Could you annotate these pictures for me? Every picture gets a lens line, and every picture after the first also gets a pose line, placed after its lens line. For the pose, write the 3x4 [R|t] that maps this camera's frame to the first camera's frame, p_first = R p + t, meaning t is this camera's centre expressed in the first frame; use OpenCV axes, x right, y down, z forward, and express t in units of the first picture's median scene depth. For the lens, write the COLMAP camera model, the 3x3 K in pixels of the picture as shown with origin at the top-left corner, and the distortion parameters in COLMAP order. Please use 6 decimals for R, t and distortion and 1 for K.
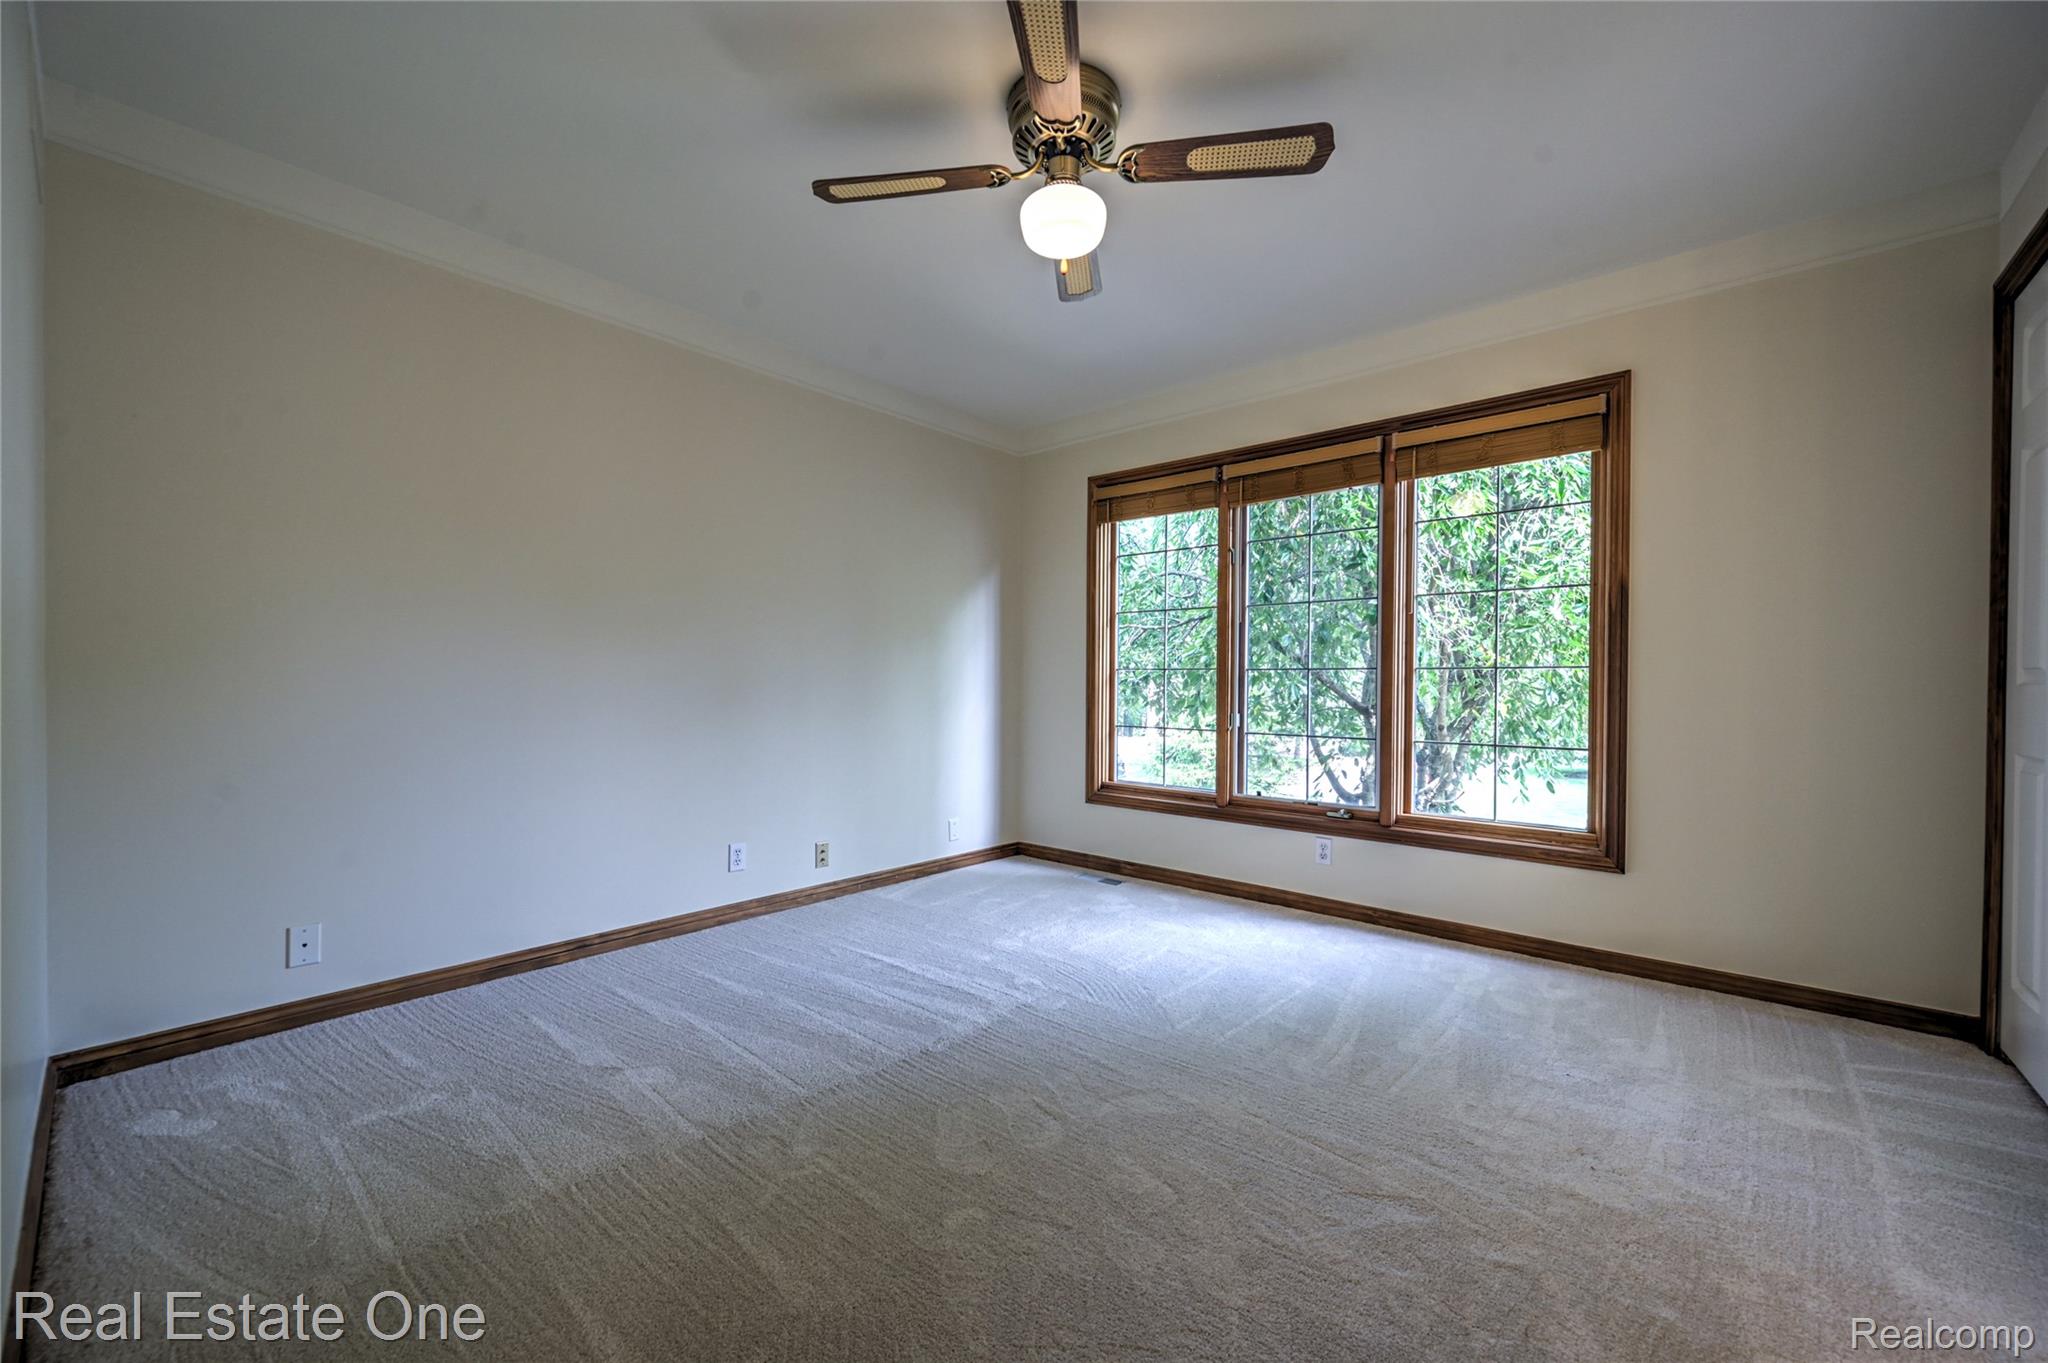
lens RADIAL K [[837.0, 0, 1035.7], [0, 837.0, 672.5], [0, 0, 1]] dist [0.000081, -0.000566]
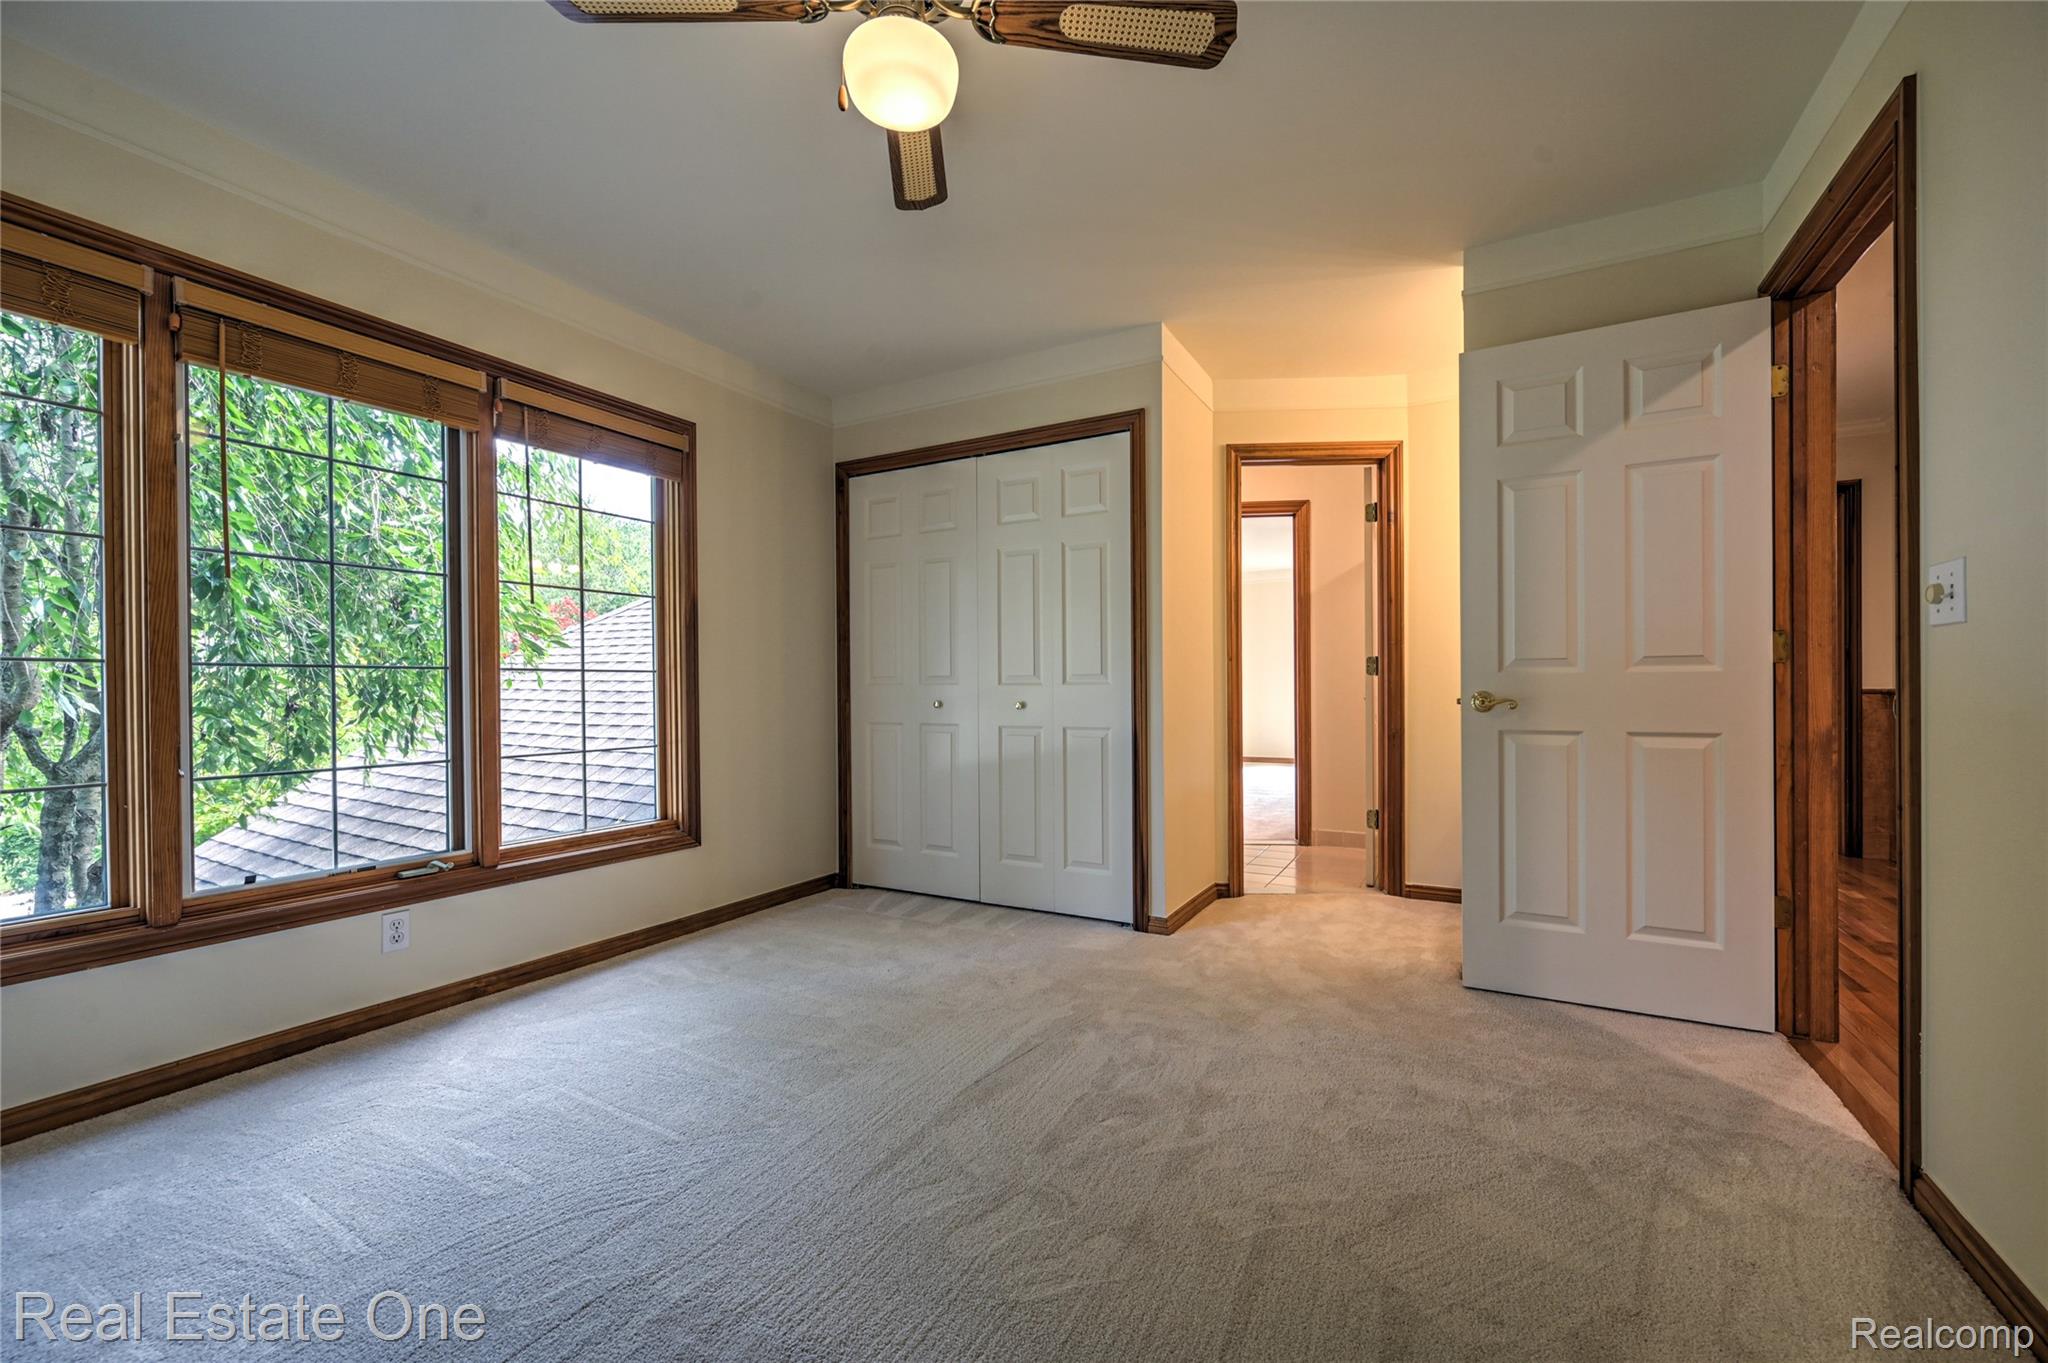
lens RADIAL K [[837.0, 0, 1033.5], [0, 837.0, 662.7], [0, 0, 1]] dist [0.000081, -0.000566]
pose [[-0.240750, 0.026545, 0.970224, -0.563565], [-0.005790, 0.999569, -0.028785, 0.012491], [-0.970570, -0.012547, -0.240493, 0.817958]]
